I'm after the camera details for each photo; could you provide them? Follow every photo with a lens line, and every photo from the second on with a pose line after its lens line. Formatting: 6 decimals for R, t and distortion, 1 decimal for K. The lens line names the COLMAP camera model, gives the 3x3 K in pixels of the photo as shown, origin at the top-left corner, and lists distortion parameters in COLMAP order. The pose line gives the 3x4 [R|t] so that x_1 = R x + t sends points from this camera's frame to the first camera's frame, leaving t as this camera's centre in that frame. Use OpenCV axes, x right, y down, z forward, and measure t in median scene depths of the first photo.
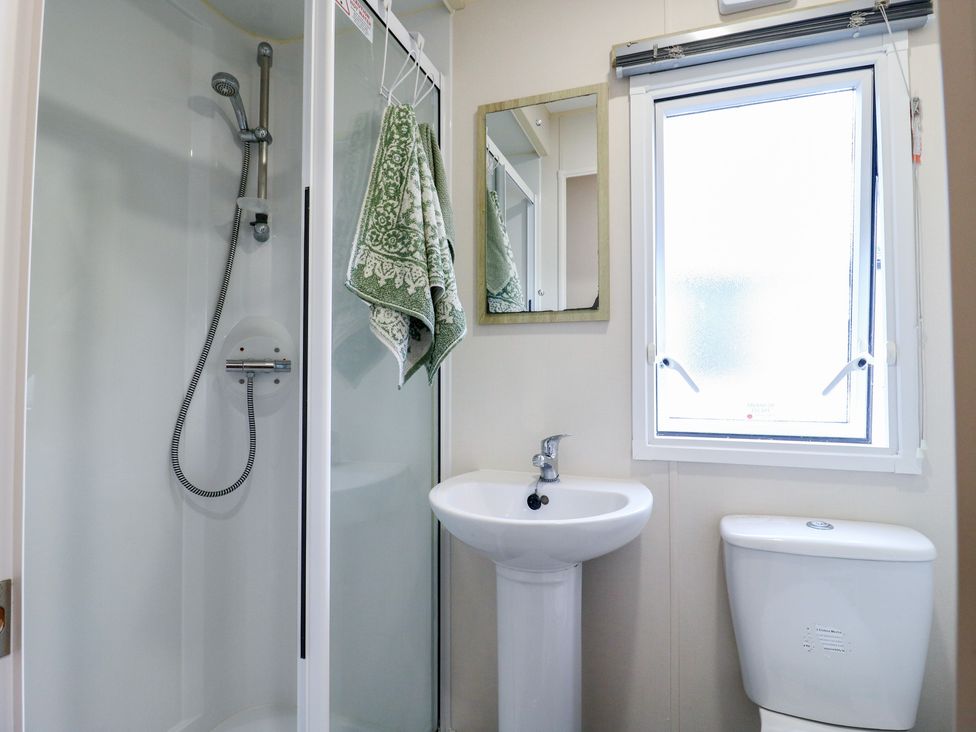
lens RADIAL K [[540.7, 0, 514.9], [0, 540.7, 361.7], [0, 0, 1]] dist [0.003086, -0.011108]
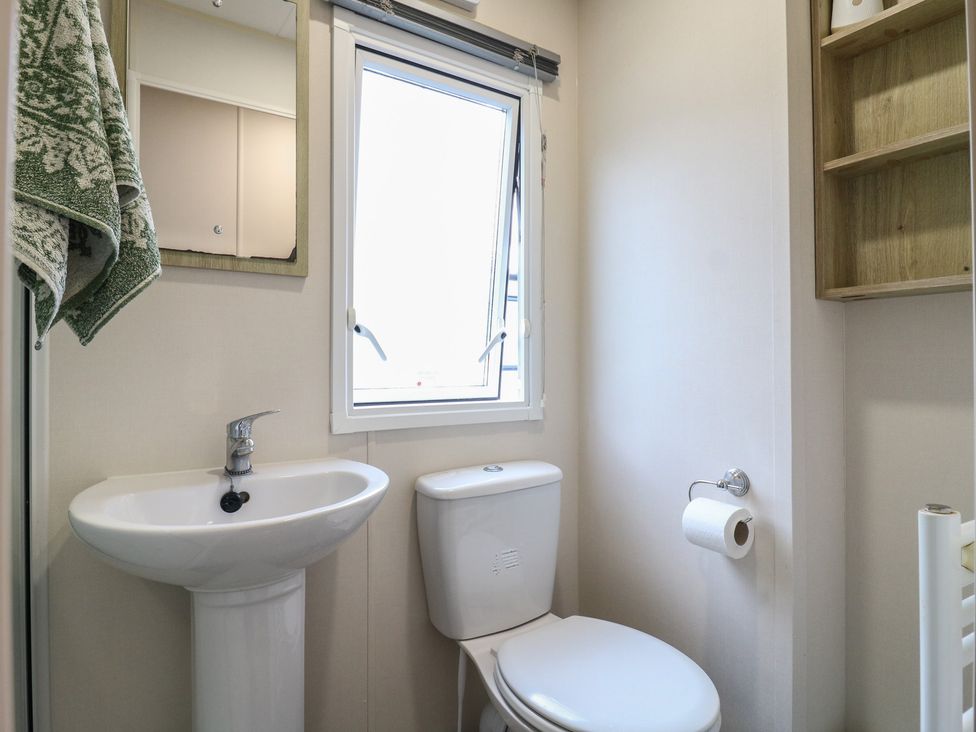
lens RADIAL K [[540.7, 0, 514.9], [0, 540.7, 361.7], [0, 0, 1]] dist [0.003086, -0.011108]
pose [[0.607932, -0.001679, 0.793987, -0.363597], [-0.013879, 0.999823, 0.012741, 0.050773], [-0.793868, -0.018765, 0.607801, 0.247084]]
